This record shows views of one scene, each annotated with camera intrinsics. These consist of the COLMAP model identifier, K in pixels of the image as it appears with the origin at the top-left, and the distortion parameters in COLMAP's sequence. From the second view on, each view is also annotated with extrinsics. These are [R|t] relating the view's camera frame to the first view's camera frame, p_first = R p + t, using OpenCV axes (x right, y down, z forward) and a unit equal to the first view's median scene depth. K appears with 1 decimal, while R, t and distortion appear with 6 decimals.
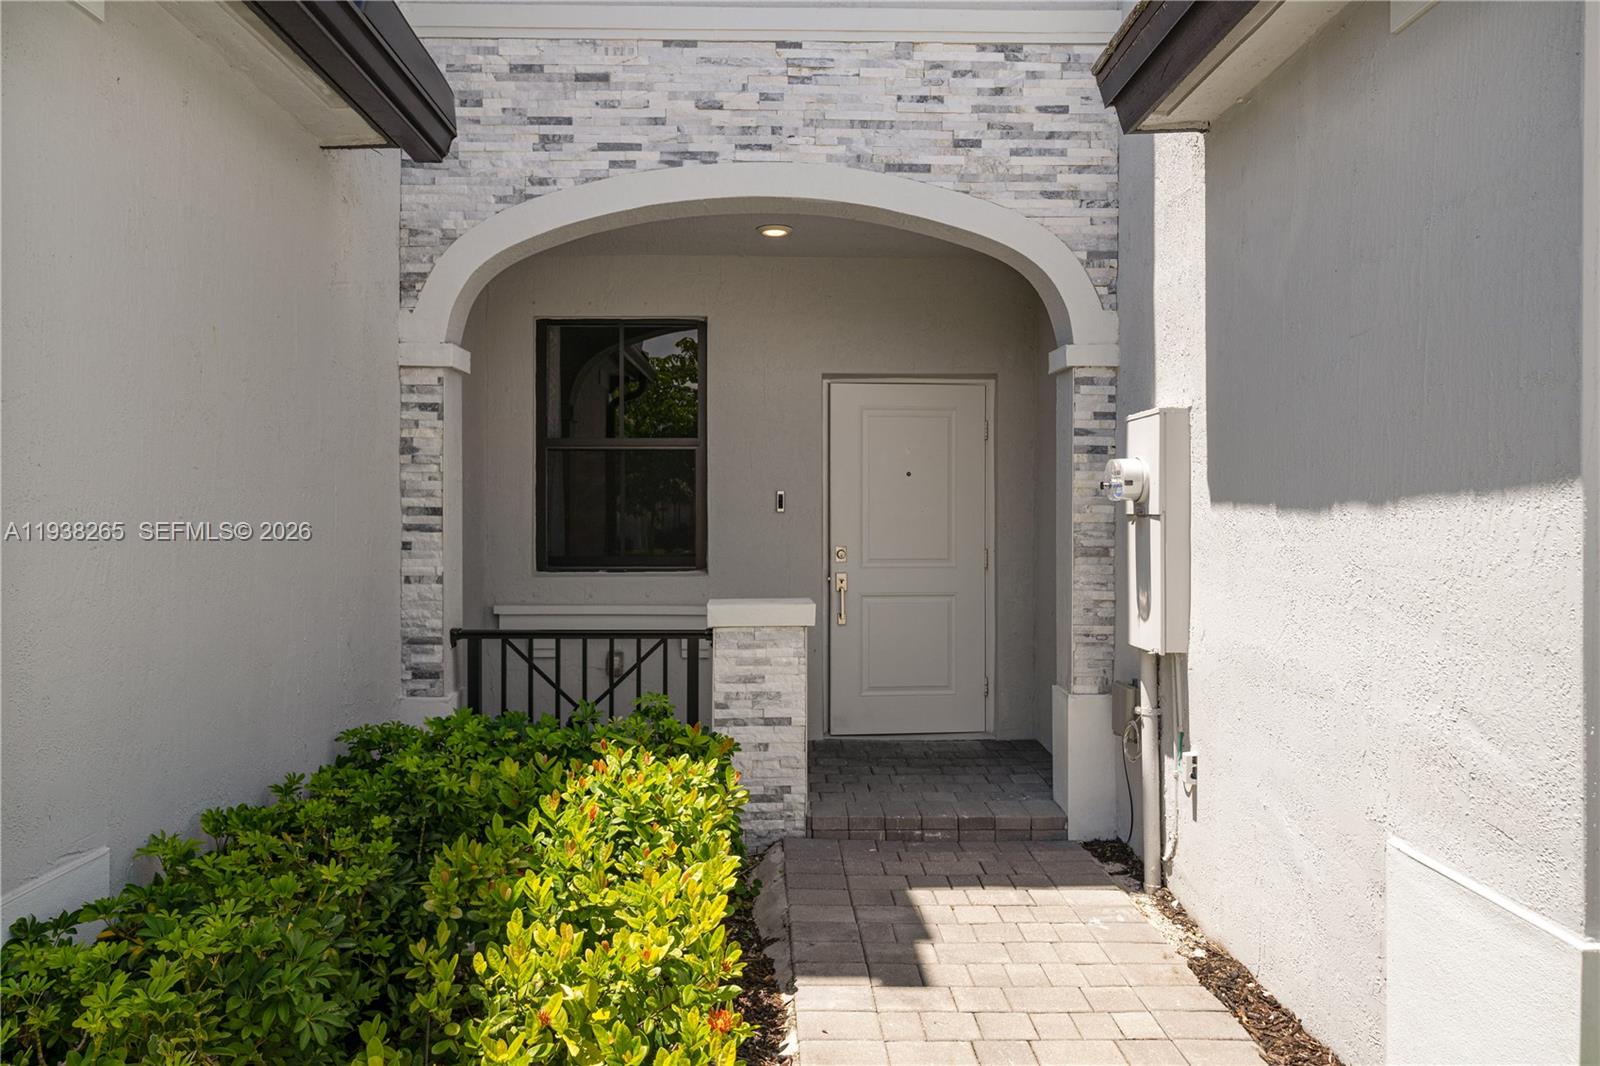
lens RADIAL K [[1127.3, 0, 797.4], [0, 1127.3, 531.9], [0, 0, 1]] dist [-0.004364, -0.000333]
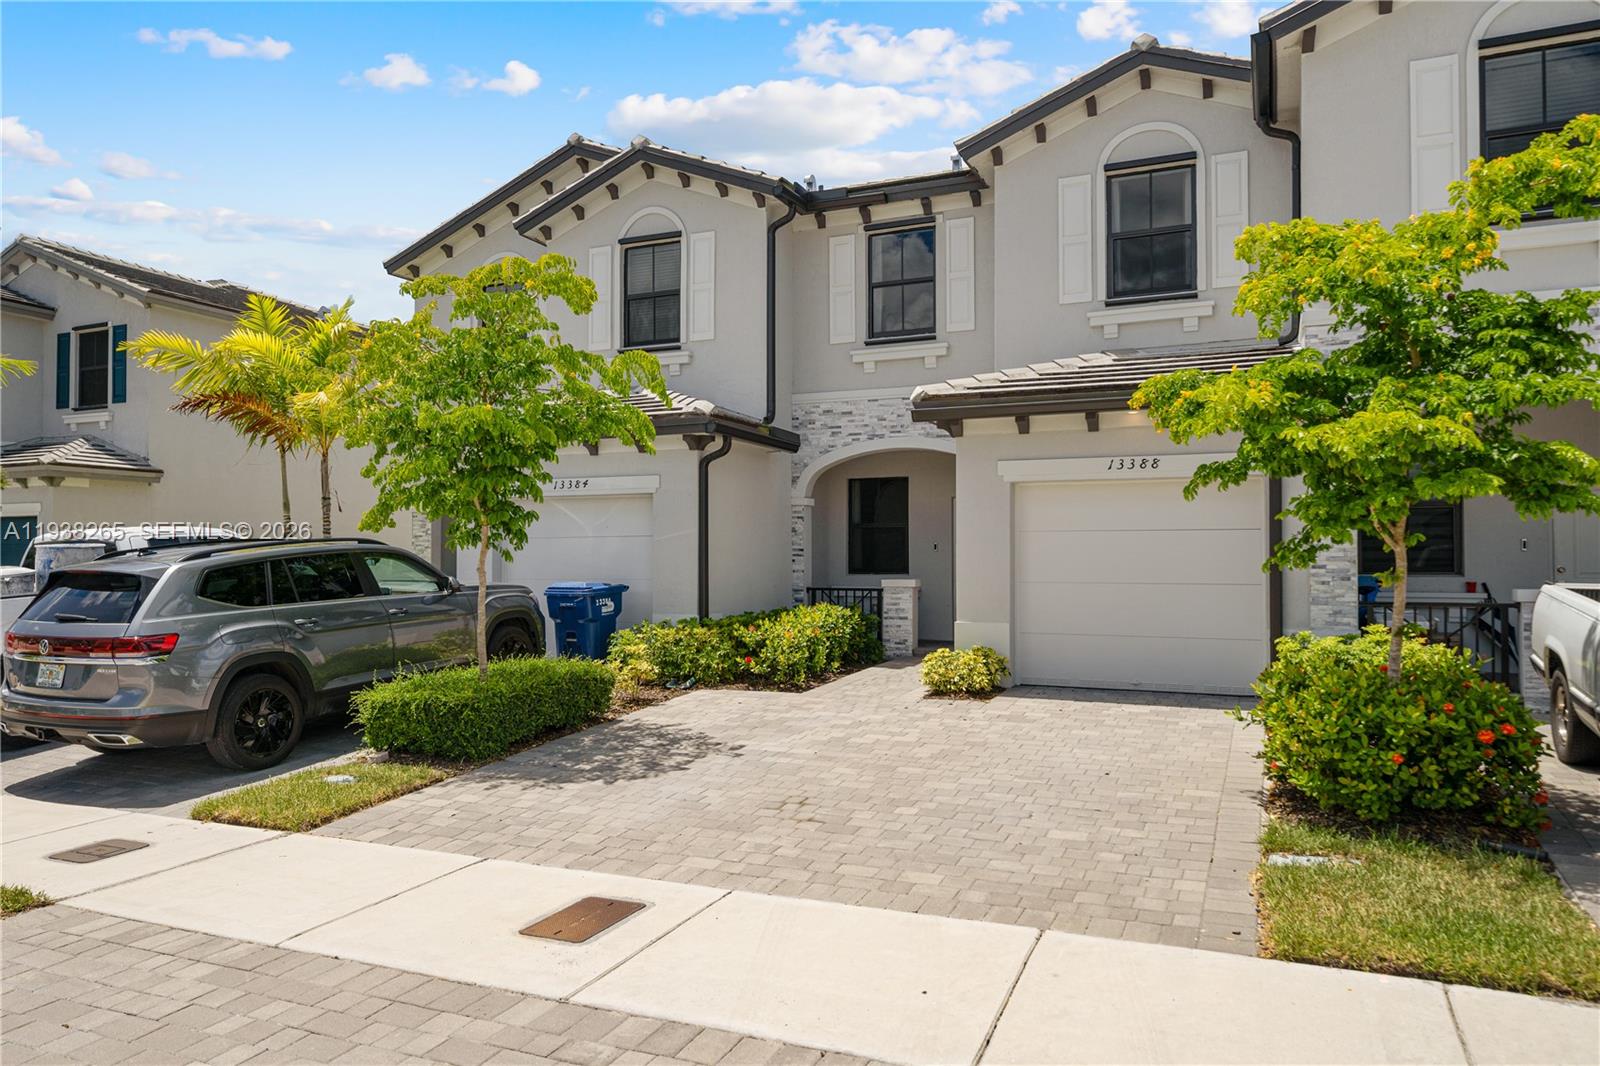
lens RADIAL K [[1127.3, 0, 800.8], [0, 1127.3, 536.4], [0, 0, 1]] dist [-0.004364, -0.000333]
pose [[0.903926, -0.008762, -0.427600, 1.050314], [-0.001456, 0.999721, -0.023562, 0.019109], [0.427687, 0.021921, 0.903661, -1.908400]]
